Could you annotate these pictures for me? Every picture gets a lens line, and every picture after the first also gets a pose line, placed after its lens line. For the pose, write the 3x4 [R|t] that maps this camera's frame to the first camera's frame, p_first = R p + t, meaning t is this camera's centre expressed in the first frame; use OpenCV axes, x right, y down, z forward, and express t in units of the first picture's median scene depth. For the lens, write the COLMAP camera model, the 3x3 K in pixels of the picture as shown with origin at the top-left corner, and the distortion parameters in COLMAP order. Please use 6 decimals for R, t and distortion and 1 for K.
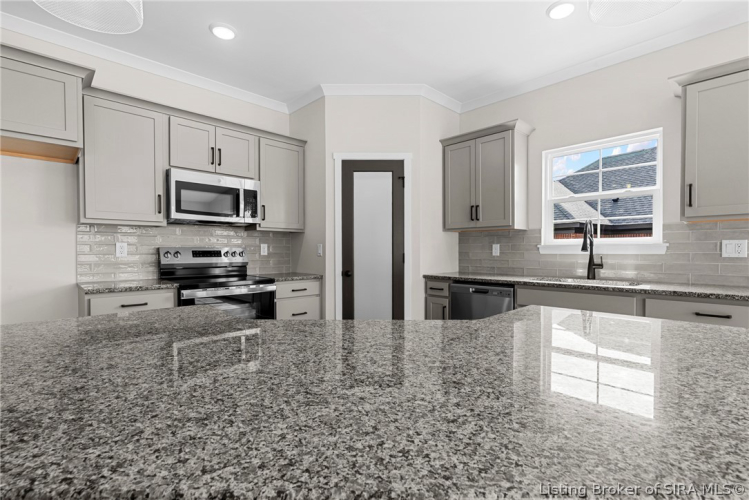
lens RADIAL K [[343.0, 0, 376.3], [0, 343.0, 252.0], [0, 0, 1]] dist [0.000206, 0.000081]
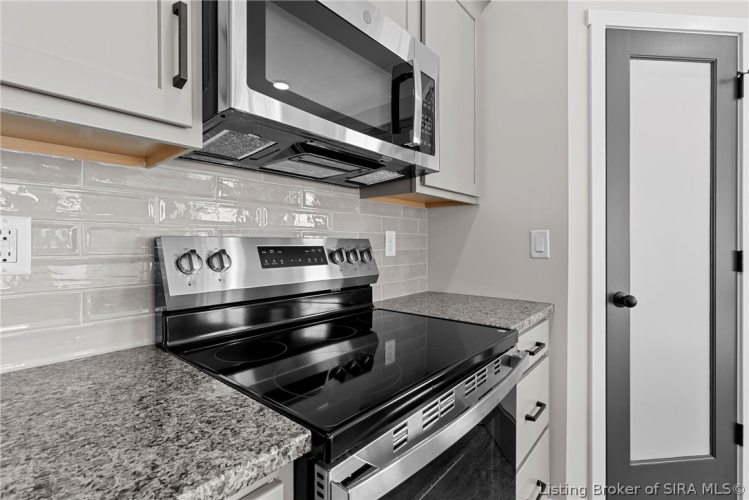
lens RADIAL K [[343.0, 0, 373.7], [0, 343.0, 242.9], [0, 0, 1]] dist [0.000206, 0.000081]
pose [[0.996501, -0.005524, 0.083393, -0.457255], [0.006535, 0.999908, -0.011855, -0.004116], [-0.083320, 0.012358, 0.996446, 0.667776]]
